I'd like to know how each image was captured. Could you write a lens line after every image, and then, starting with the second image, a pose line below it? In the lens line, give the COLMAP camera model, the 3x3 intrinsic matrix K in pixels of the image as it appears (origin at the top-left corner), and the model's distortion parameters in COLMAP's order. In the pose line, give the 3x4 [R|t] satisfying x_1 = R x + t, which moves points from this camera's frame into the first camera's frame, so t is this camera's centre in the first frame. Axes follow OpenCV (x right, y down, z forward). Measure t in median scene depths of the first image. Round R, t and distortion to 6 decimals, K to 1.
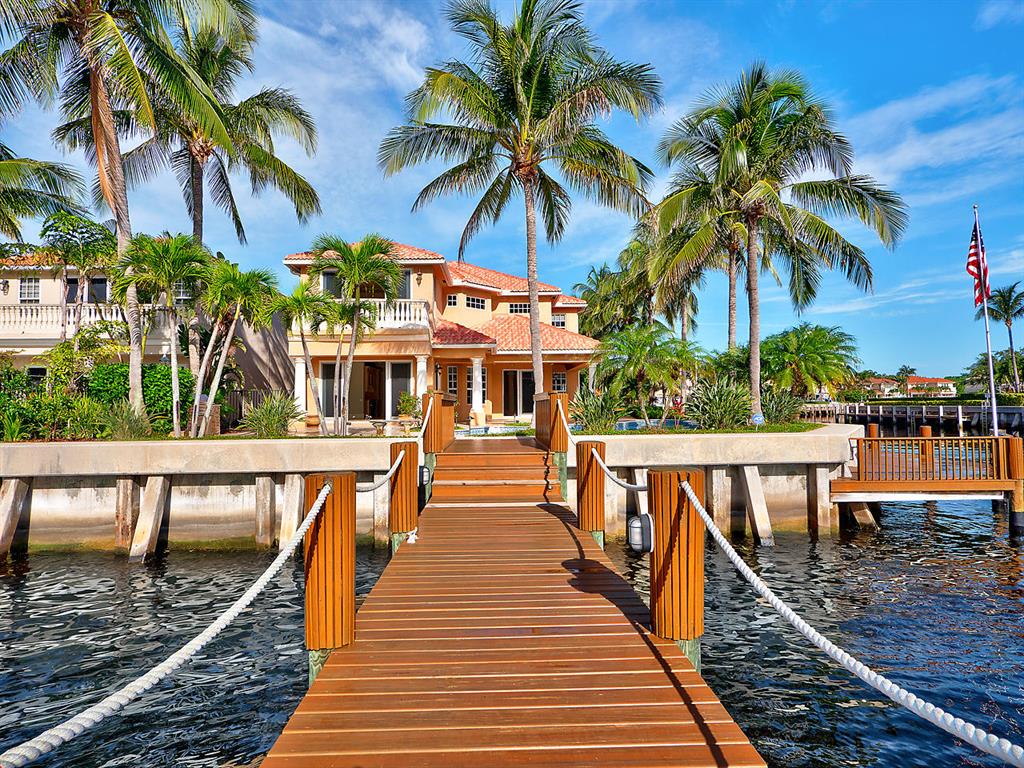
lens RADIAL K [[585.3, 0, 512.0], [0, 585.3, 384.0], [0, 0, 1]] dist [-0.020975, 0.000067]
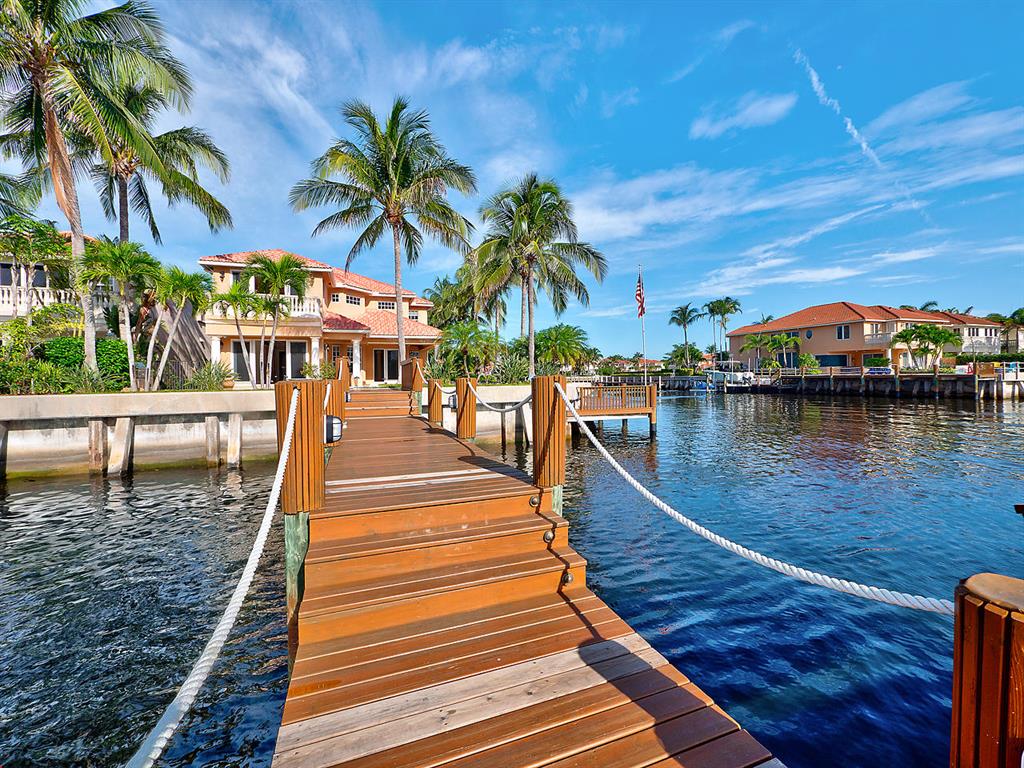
lens RADIAL K [[441.9, 0, 515.1], [0, 441.9, 383.0], [0, 0, 1]] dist [-0.017448, 0.000384]
pose [[0.952837, -0.004970, 0.303442, -0.024124], [-0.008310, 0.999064, 0.042457, 0.017145], [-0.303369, -0.042977, 0.951904, -0.210280]]
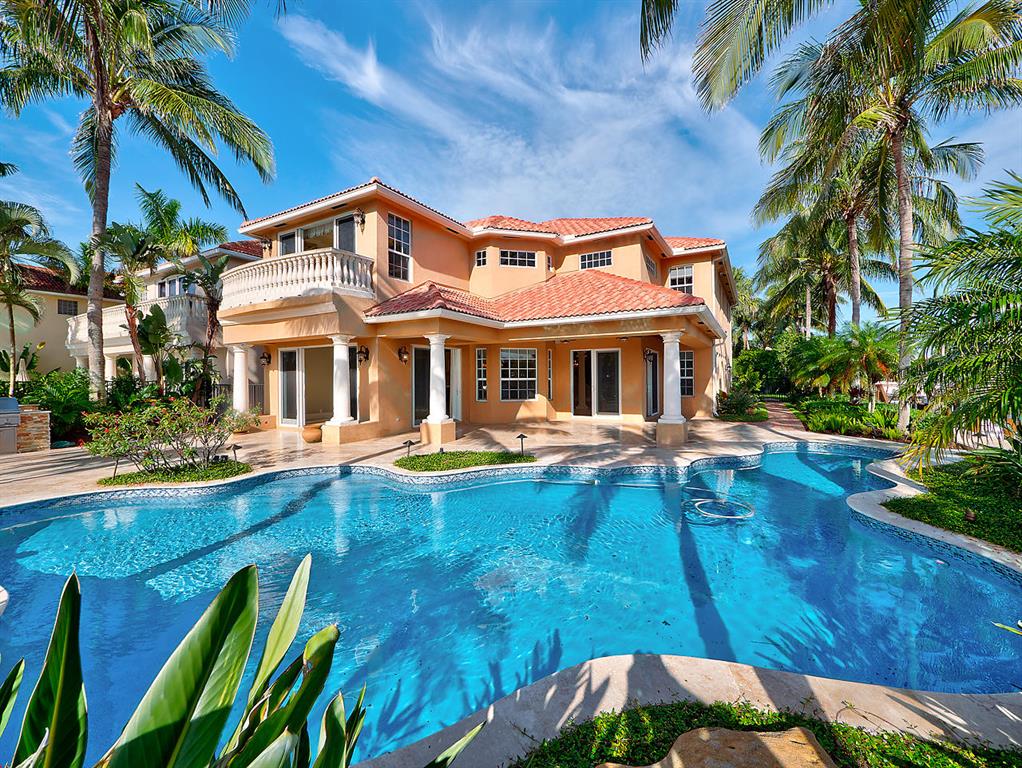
lens RADIAL K [[441.0, 0, 514.1], [0, 441.0, 383.0], [0, 0, 1]] dist [-0.017448, 0.000384]
pose [[0.846919, 0.009862, -0.531630, 0.381310], [0.016154, 0.998889, 0.044263, -0.018135], [0.531476, -0.046075, 0.845819, 0.923828]]
